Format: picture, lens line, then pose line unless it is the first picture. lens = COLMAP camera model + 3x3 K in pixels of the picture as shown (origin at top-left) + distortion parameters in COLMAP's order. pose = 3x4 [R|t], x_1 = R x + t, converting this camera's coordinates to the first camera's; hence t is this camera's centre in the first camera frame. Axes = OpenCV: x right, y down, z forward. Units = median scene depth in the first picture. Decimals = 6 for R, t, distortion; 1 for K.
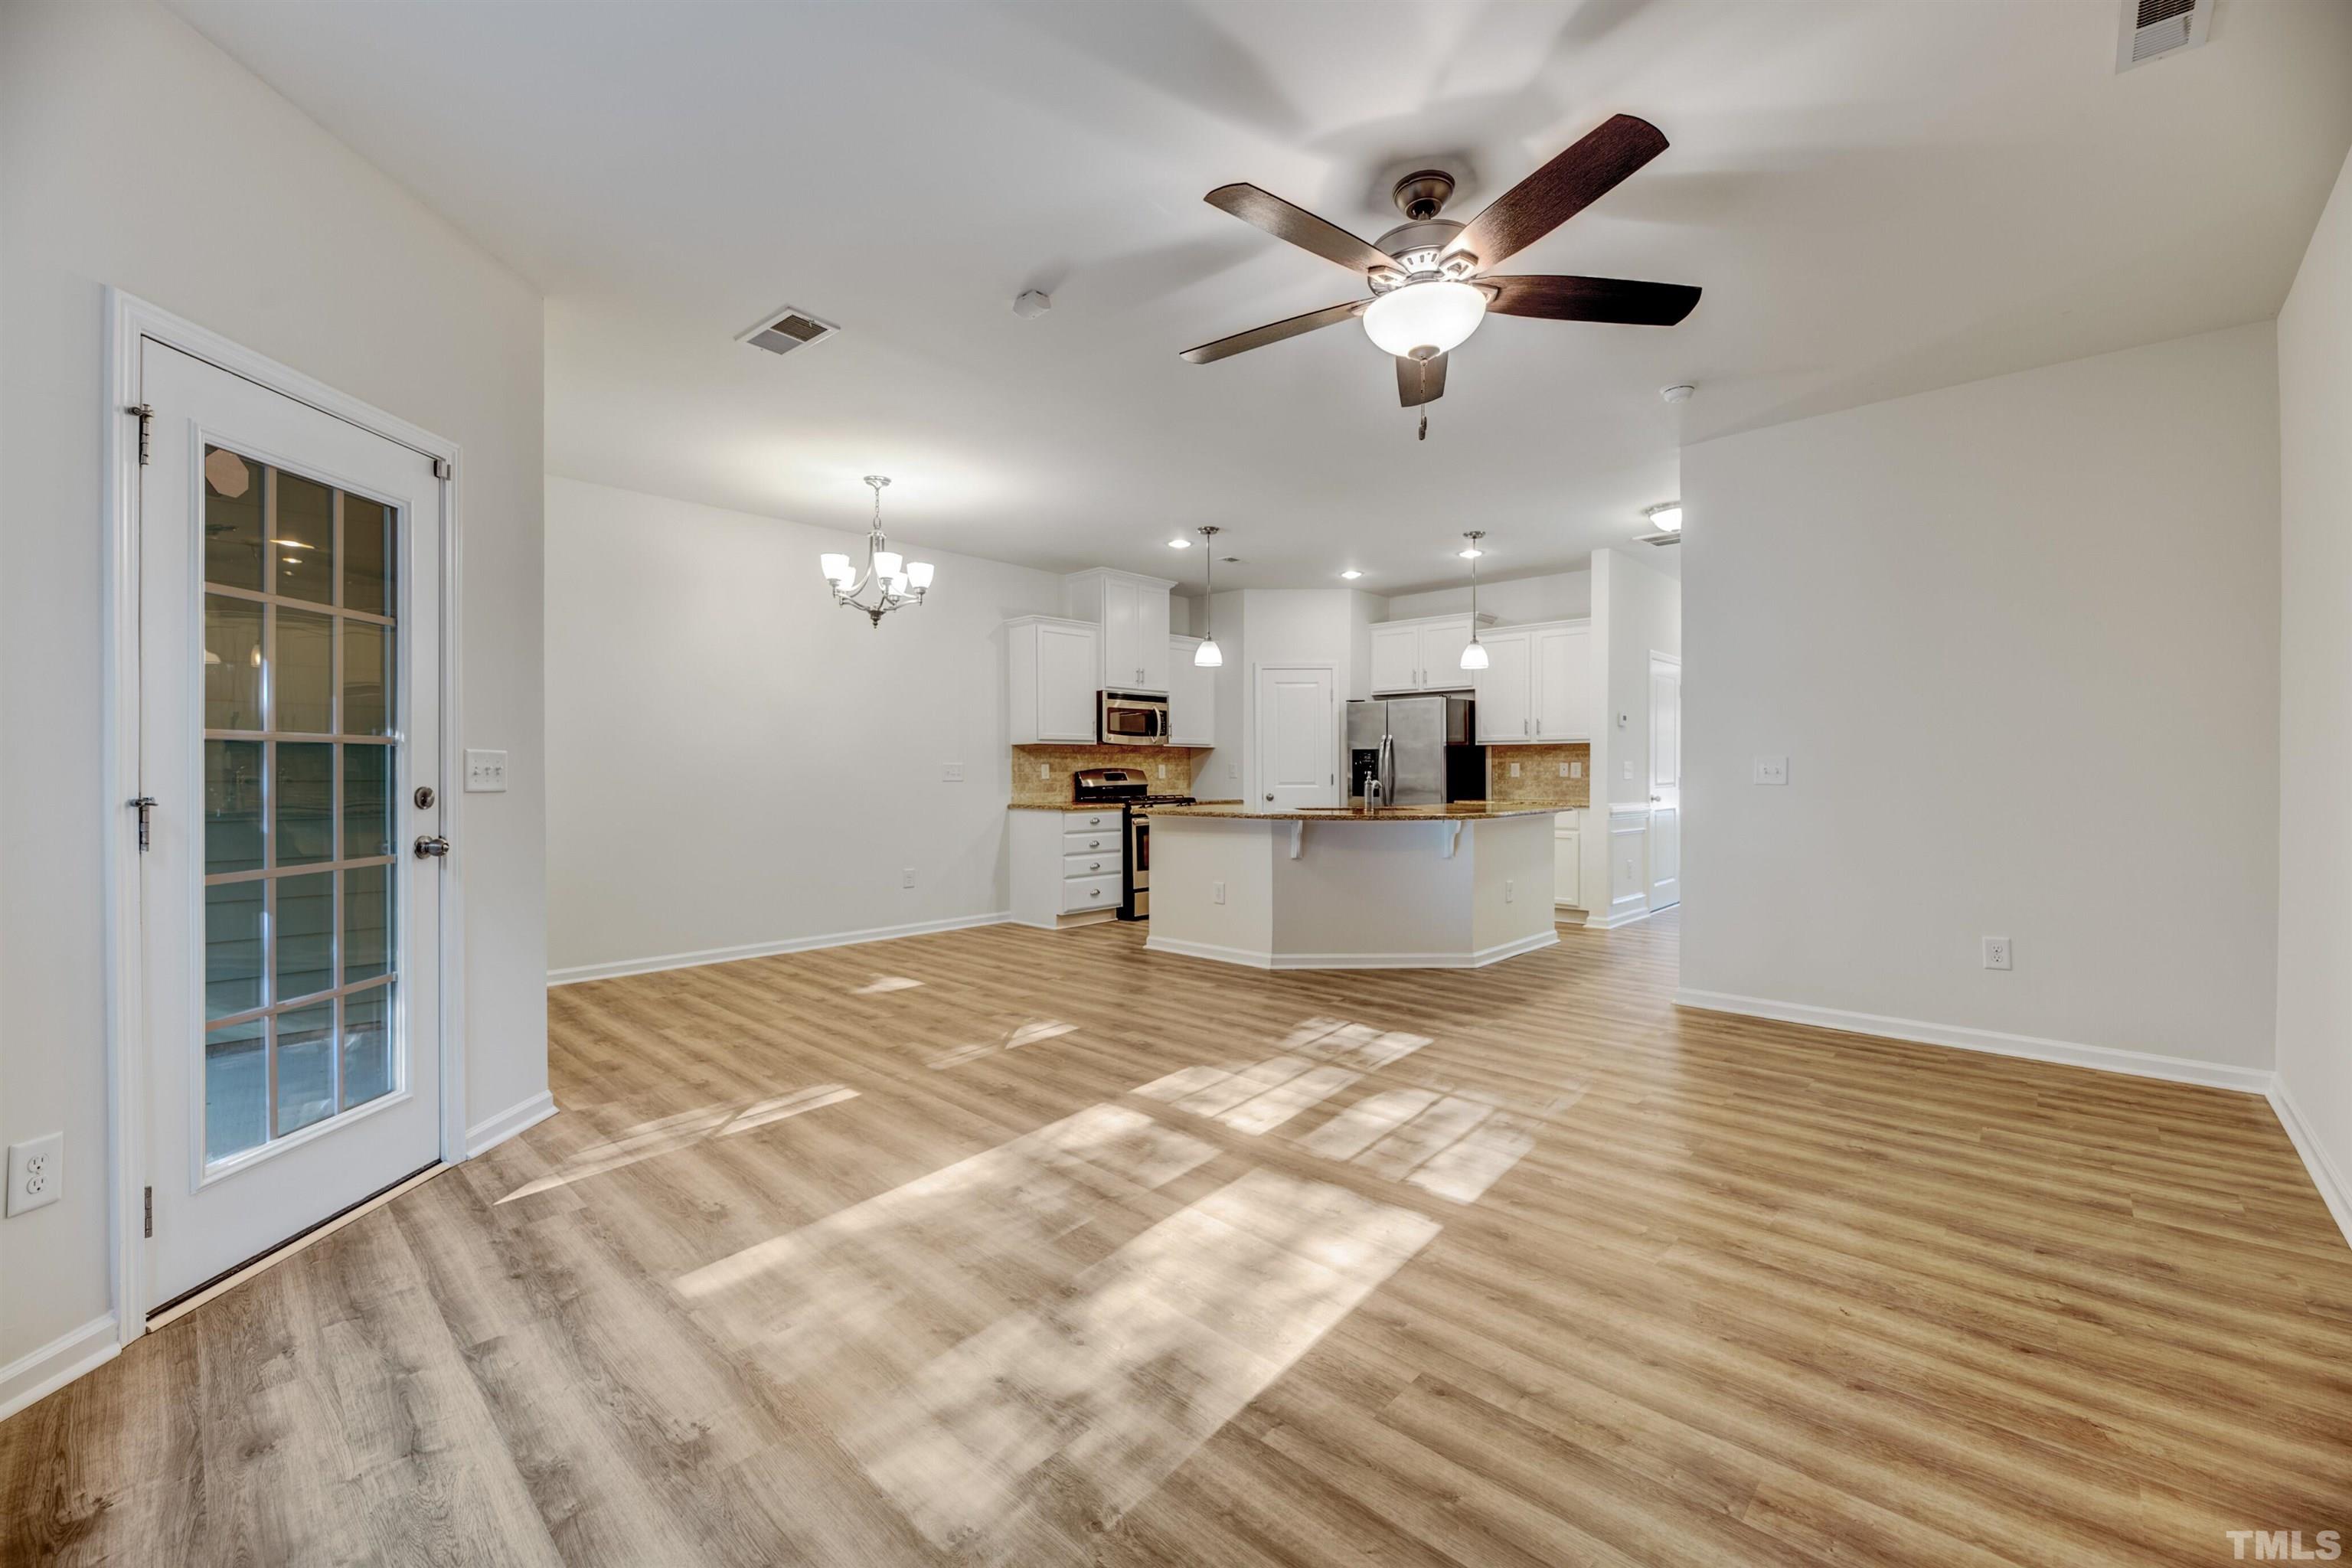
lens RADIAL K [[955.7, 0, 1178.3], [0, 955.7, 783.8], [0, 0, 1]] dist [-0.002733, -0.002643]
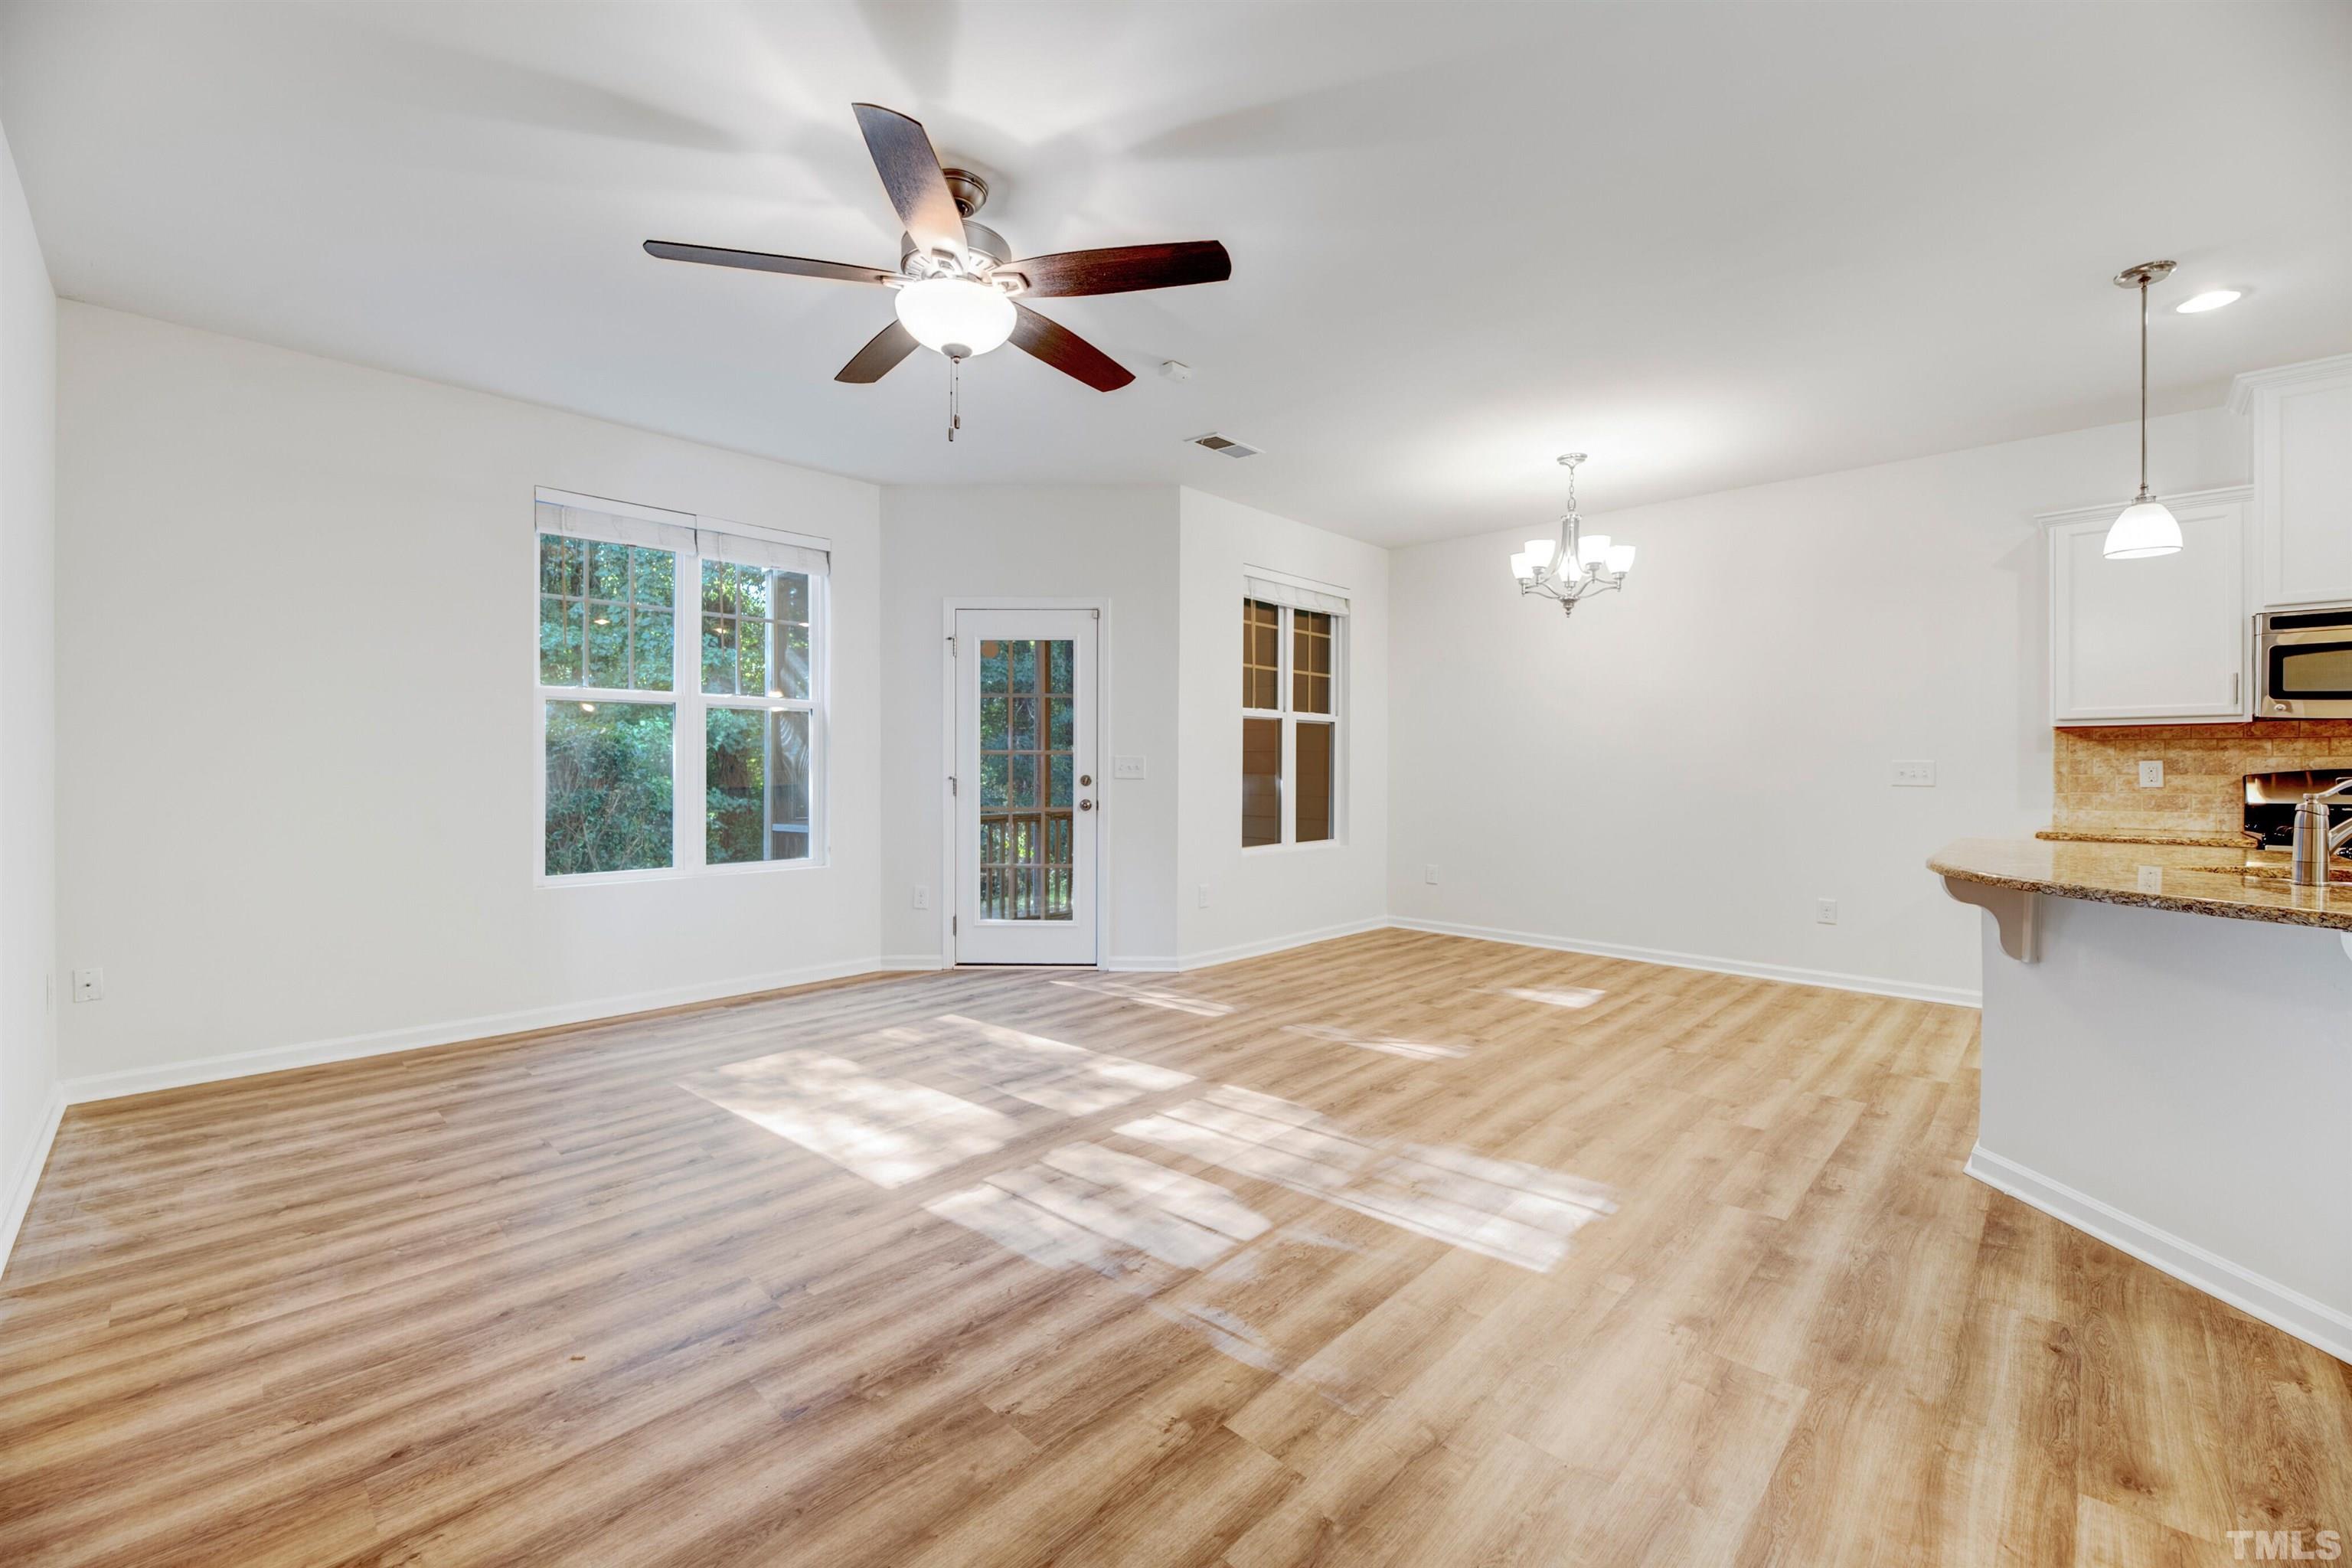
lens RADIAL K [[955.7, 0, 1160.7], [0, 955.7, 778.7], [0, 0, 1]] dist [-0.002733, -0.002643]
pose [[-0.021435, 0.012766, -0.999689, 0.441531], [-0.018530, 0.999742, 0.013164, -0.006691], [0.999599, 0.018807, -0.021193, 0.434359]]
